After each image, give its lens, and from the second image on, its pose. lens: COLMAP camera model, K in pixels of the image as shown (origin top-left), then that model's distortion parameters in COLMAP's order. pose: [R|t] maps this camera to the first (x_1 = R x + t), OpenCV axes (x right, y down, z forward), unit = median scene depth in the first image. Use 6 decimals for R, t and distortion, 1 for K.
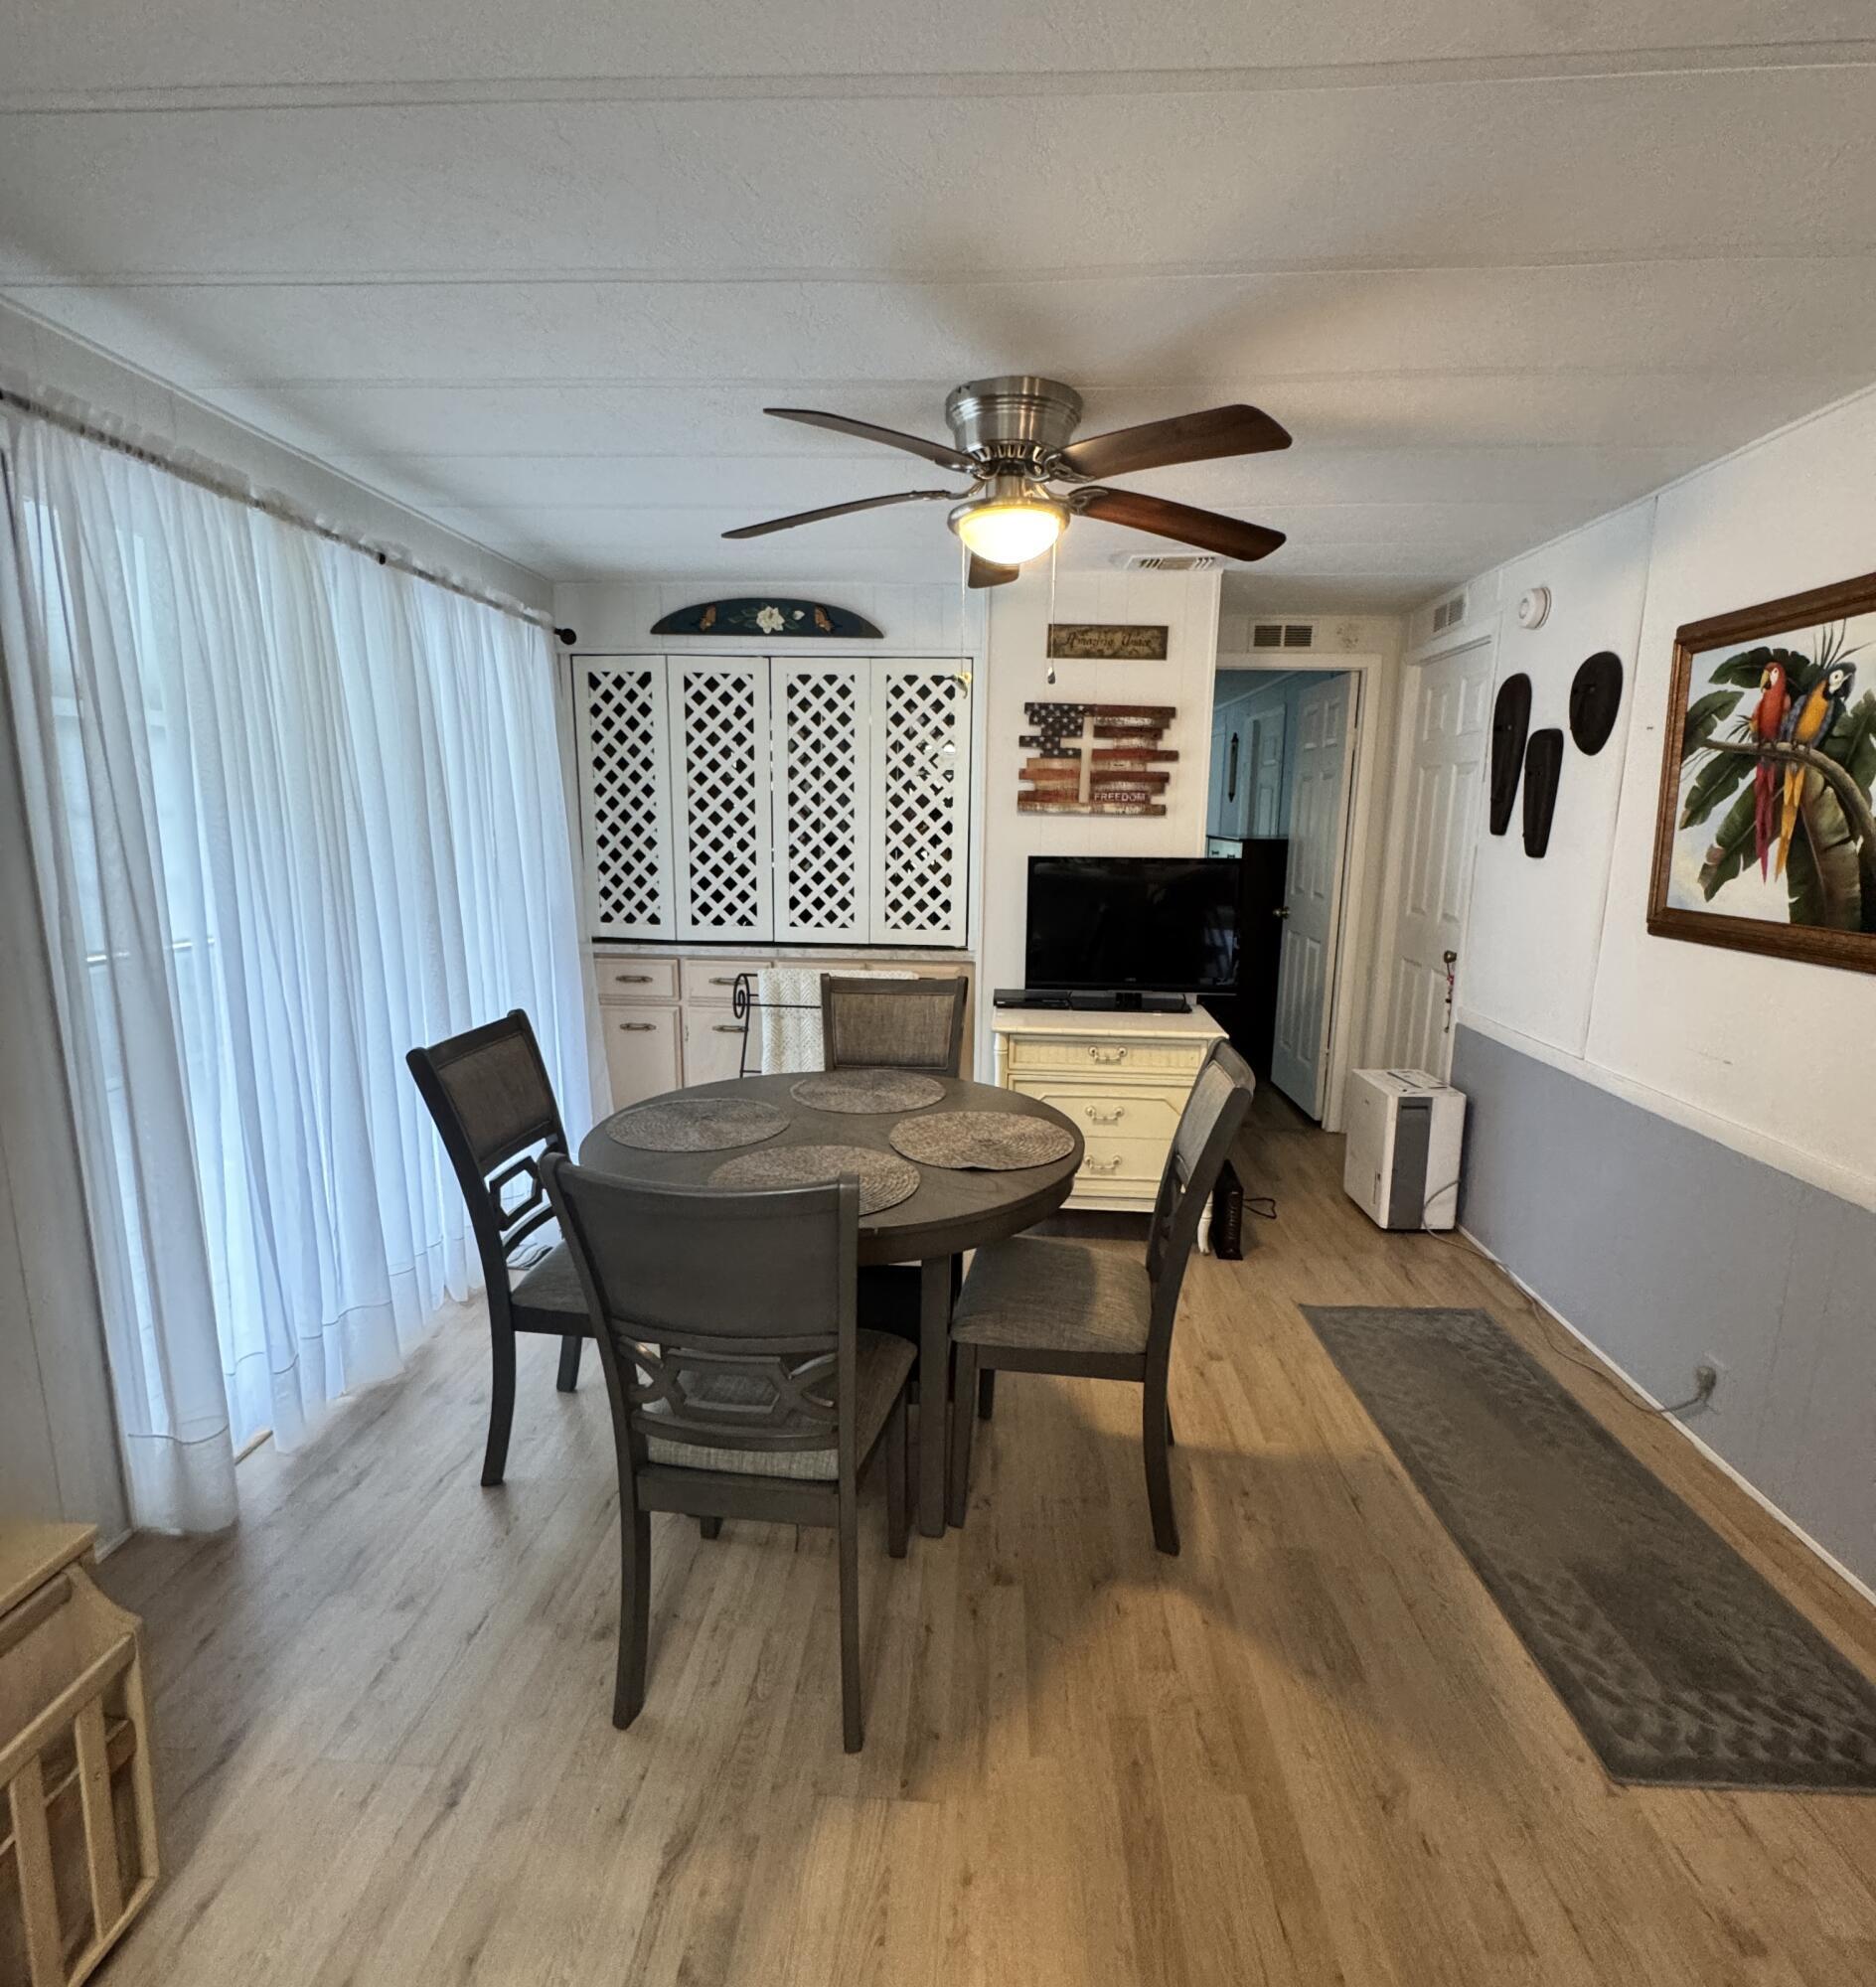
lens RADIAL K [[995.1, 0, 934.4], [0, 995.1, 993.6], [0, 0, 1]] dist [-0.000699, 0.000011]
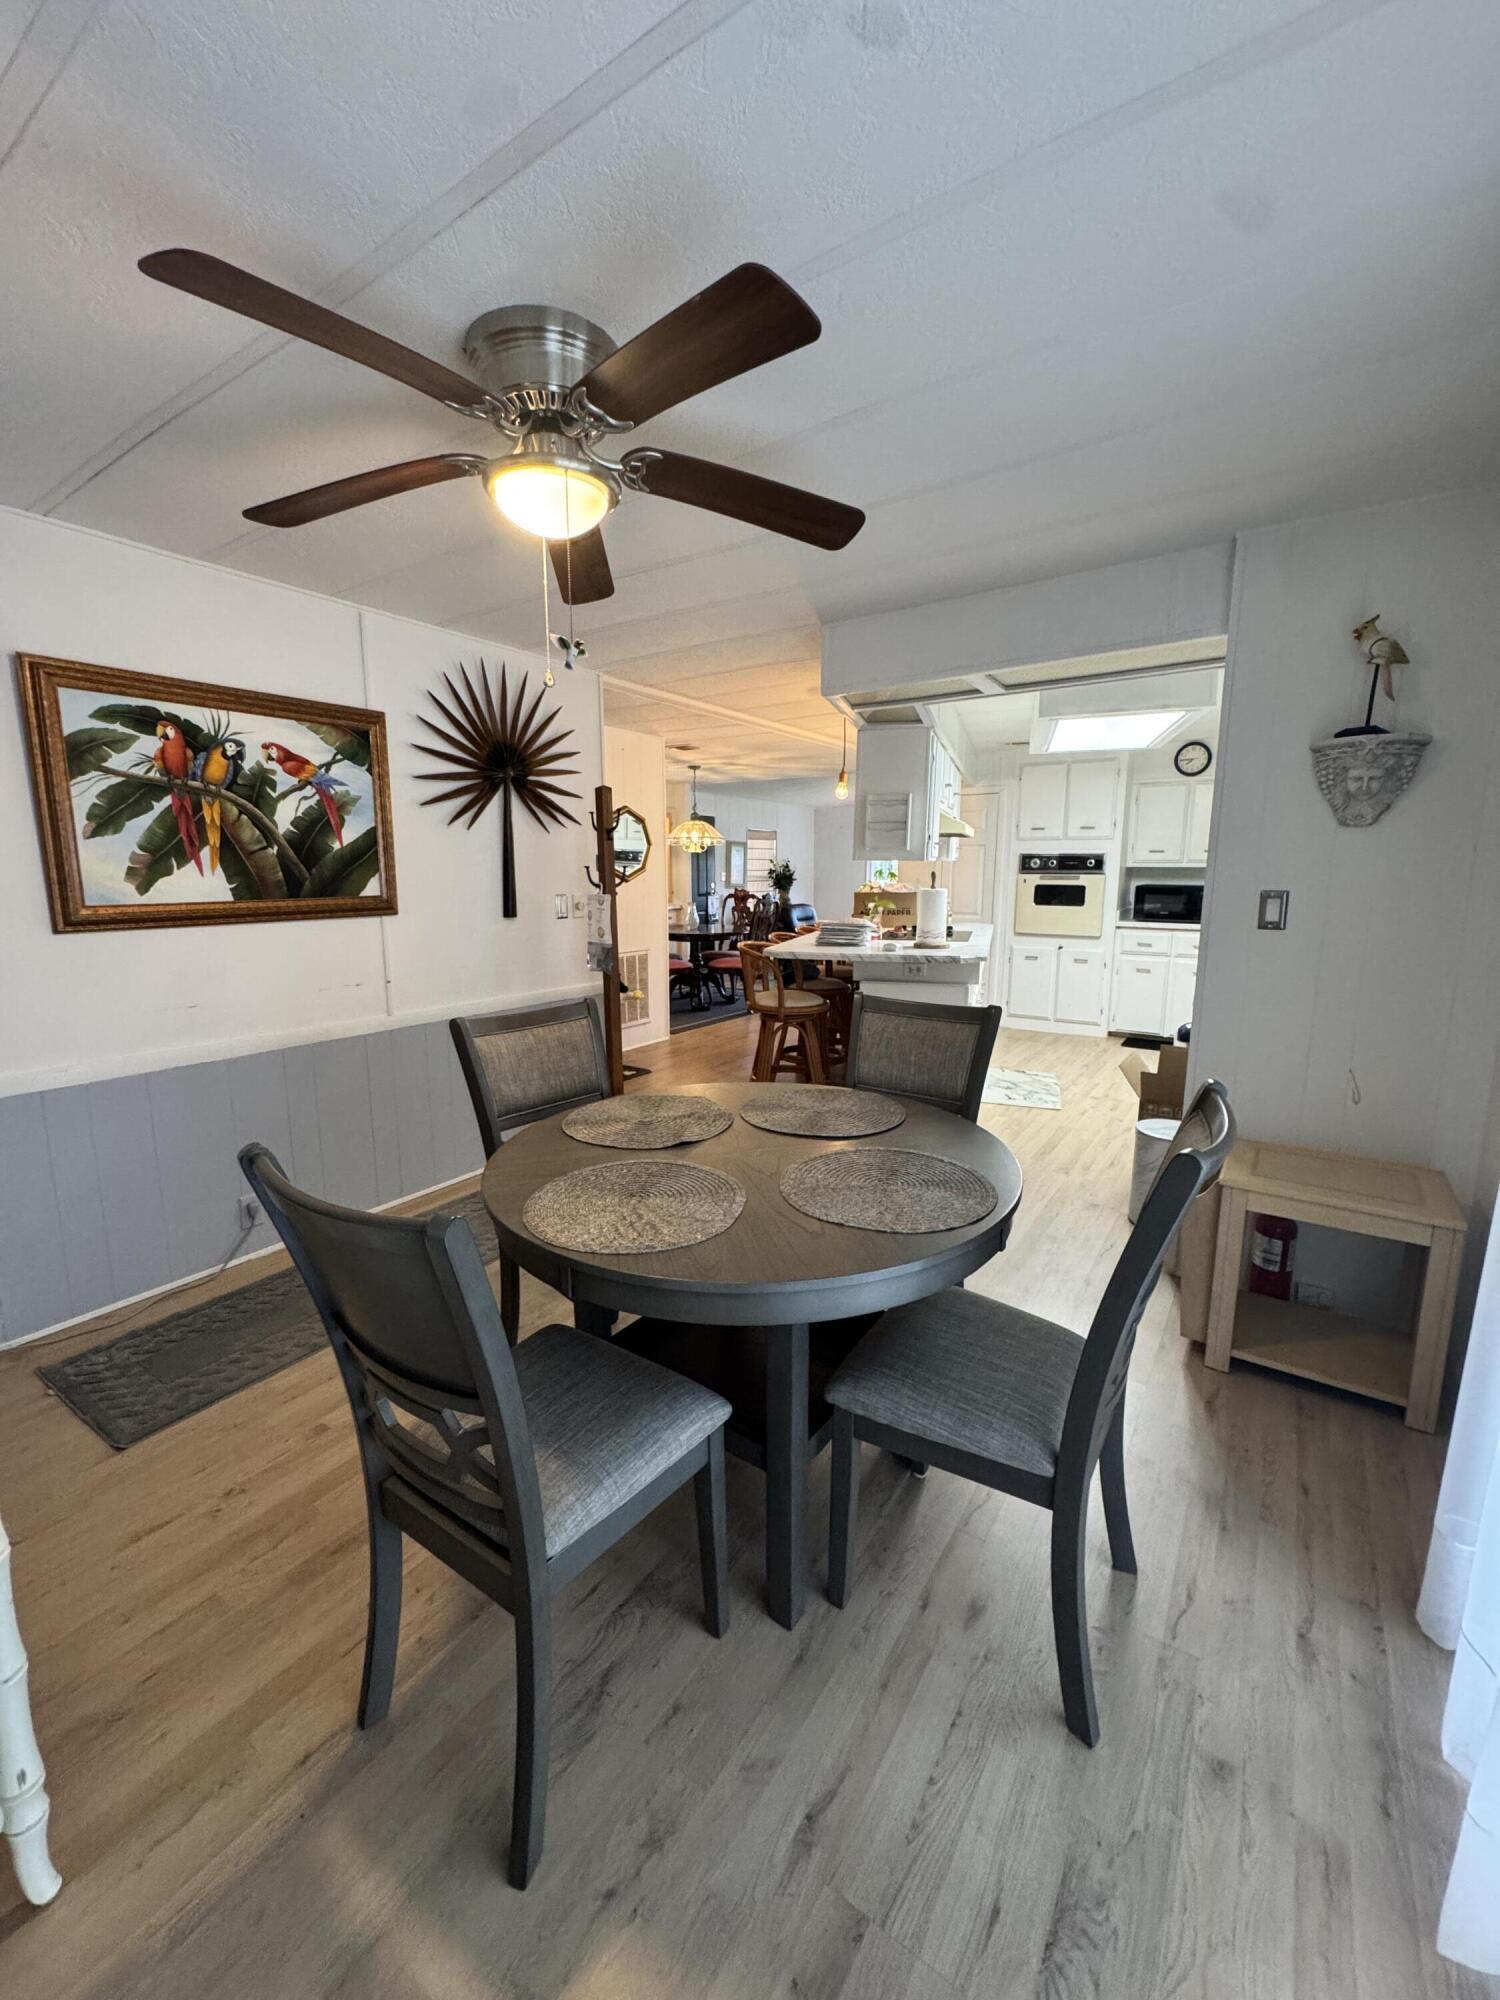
lens RADIAL K [[802.3, 0, 751.0], [0, 802.3, 1005.7], [0, 0, 1]] dist [-0.004438, 0.000582]
pose [[-0.860474, -0.094721, 0.500613, -0.476134], [0.083475, 0.943079, 0.321921, -0.244813], [-0.502610, 0.318794, -0.803588, 1.602862]]
